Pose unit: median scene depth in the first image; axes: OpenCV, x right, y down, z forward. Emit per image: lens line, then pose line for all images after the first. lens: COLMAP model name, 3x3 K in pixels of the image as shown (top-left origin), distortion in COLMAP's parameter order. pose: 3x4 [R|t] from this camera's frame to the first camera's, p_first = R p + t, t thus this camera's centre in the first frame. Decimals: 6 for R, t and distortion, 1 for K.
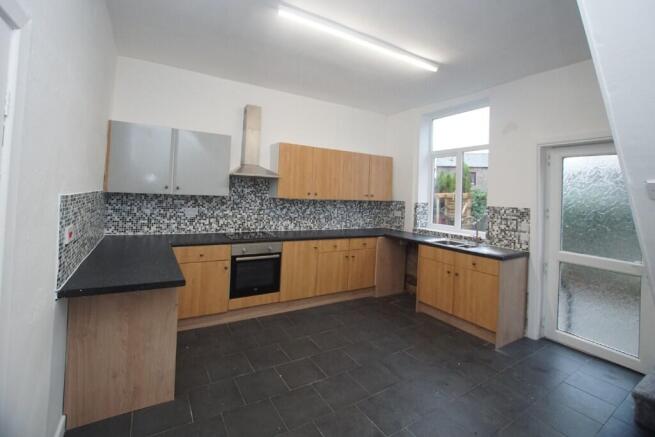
lens RADIAL K [[289.2, 0, 324.1], [0, 289.2, 187.5], [0, 0, 1]] dist [-0.028019, 0.000825]
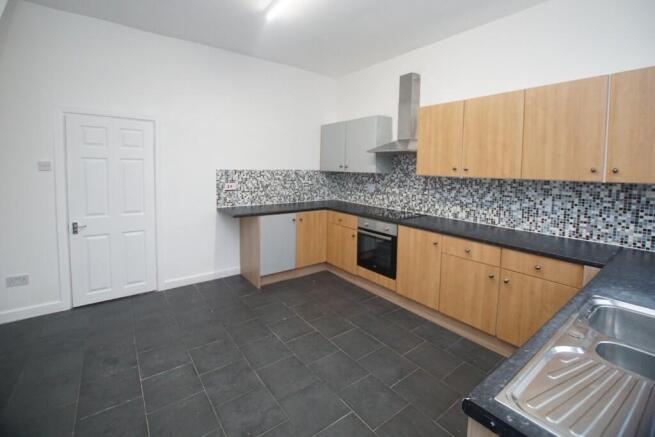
lens RADIAL K [[289.2, 0, 324.1], [0, 289.2, 187.5], [0, 0, 1]] dist [-0.028019, 0.000825]
pose [[0.094970, 0.030431, -0.995015, 0.609505], [0.007851, 0.999479, 0.031317, 0.041561], [0.995449, -0.010786, 0.094682, 0.615988]]
